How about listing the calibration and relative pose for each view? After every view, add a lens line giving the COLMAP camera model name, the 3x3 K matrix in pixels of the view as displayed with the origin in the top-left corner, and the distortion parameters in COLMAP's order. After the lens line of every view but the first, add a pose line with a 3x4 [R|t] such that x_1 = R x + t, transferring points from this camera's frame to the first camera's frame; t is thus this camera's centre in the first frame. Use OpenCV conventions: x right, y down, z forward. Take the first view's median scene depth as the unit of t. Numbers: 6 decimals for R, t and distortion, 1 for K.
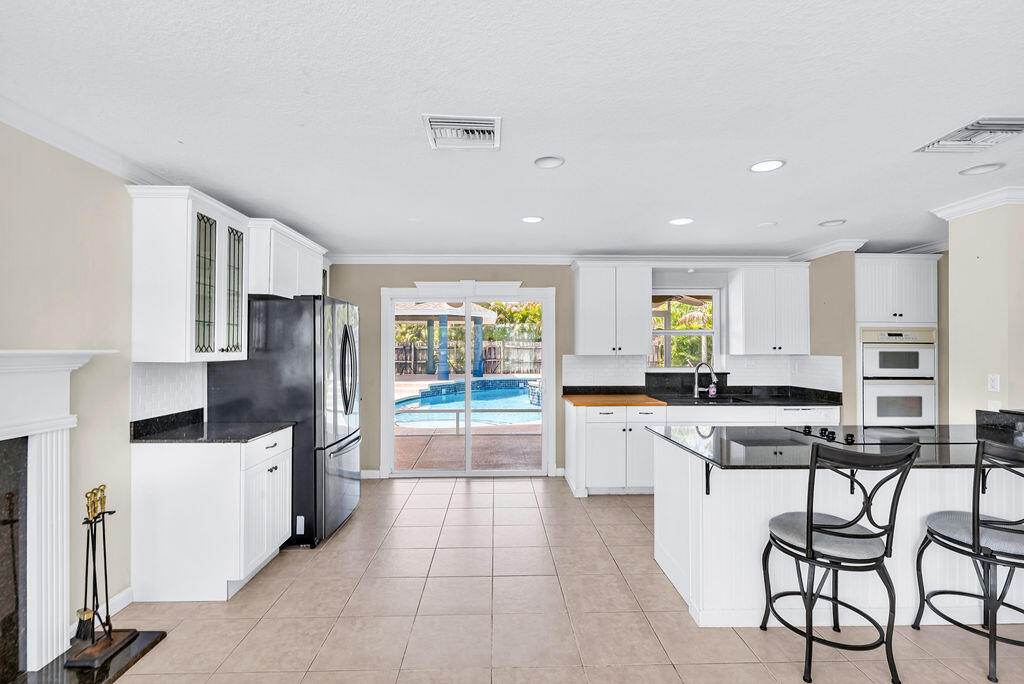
lens RADIAL K [[448.8, 0, 501.0], [0, 448.8, 346.2], [0, 0, 1]] dist [-0.001709, 0.000088]
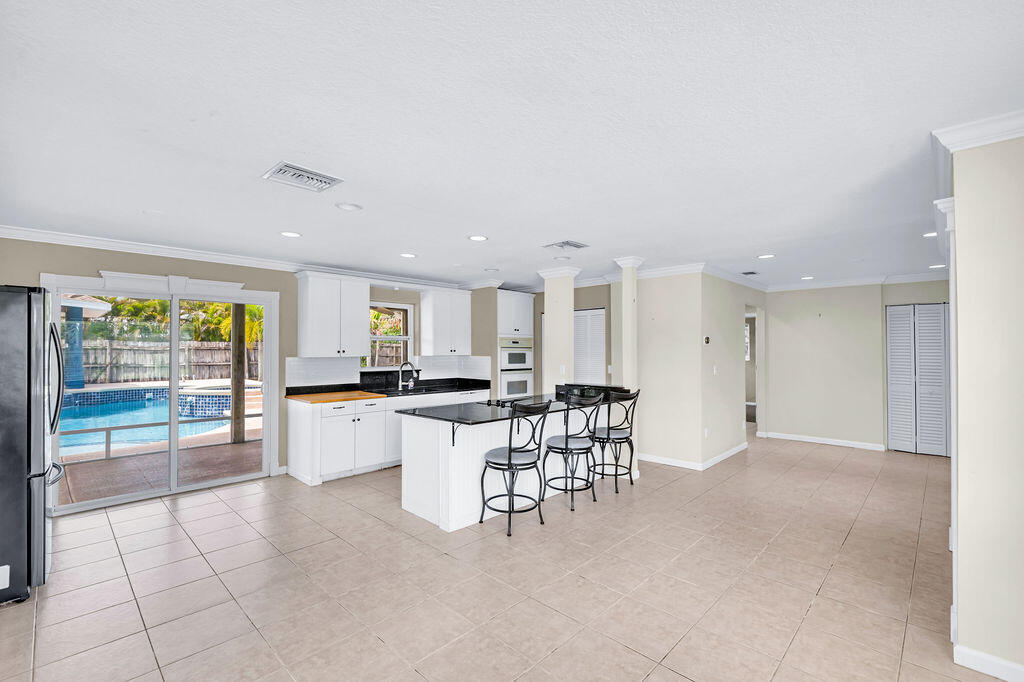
lens RADIAL K [[453.8, 0, 508.6], [0, 453.8, 344.8], [0, 0, 1]] dist [-0.000931, -0.000116]
pose [[0.715556, 0.008387, 0.698505, -0.268618], [-0.004283, 0.999962, -0.007619, -0.004865], [-0.698543, 0.002460, 0.715564, -0.138669]]
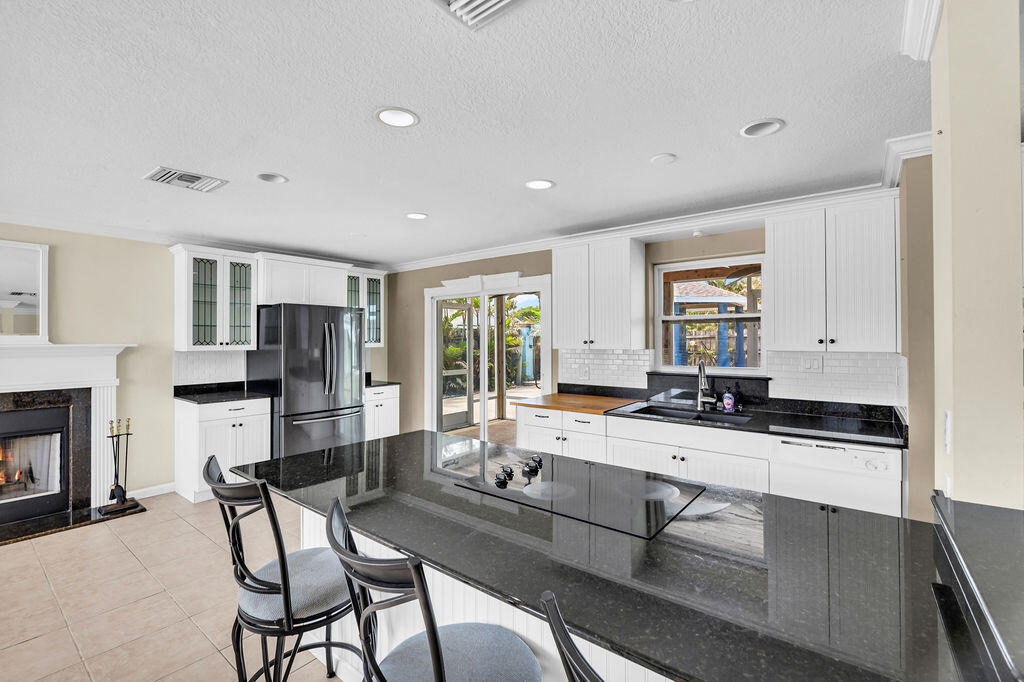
lens RADIAL K [[449.3, 0, 514.6], [0, 449.3, 336.0], [0, 0, 1]] dist [-0.001600, -0.000093]
pose [[0.773179, -0.006439, -0.634155, 0.747949], [0.008103, 0.999967, -0.000273, -0.005911], [0.634136, -0.004927, 0.773206, 0.298022]]
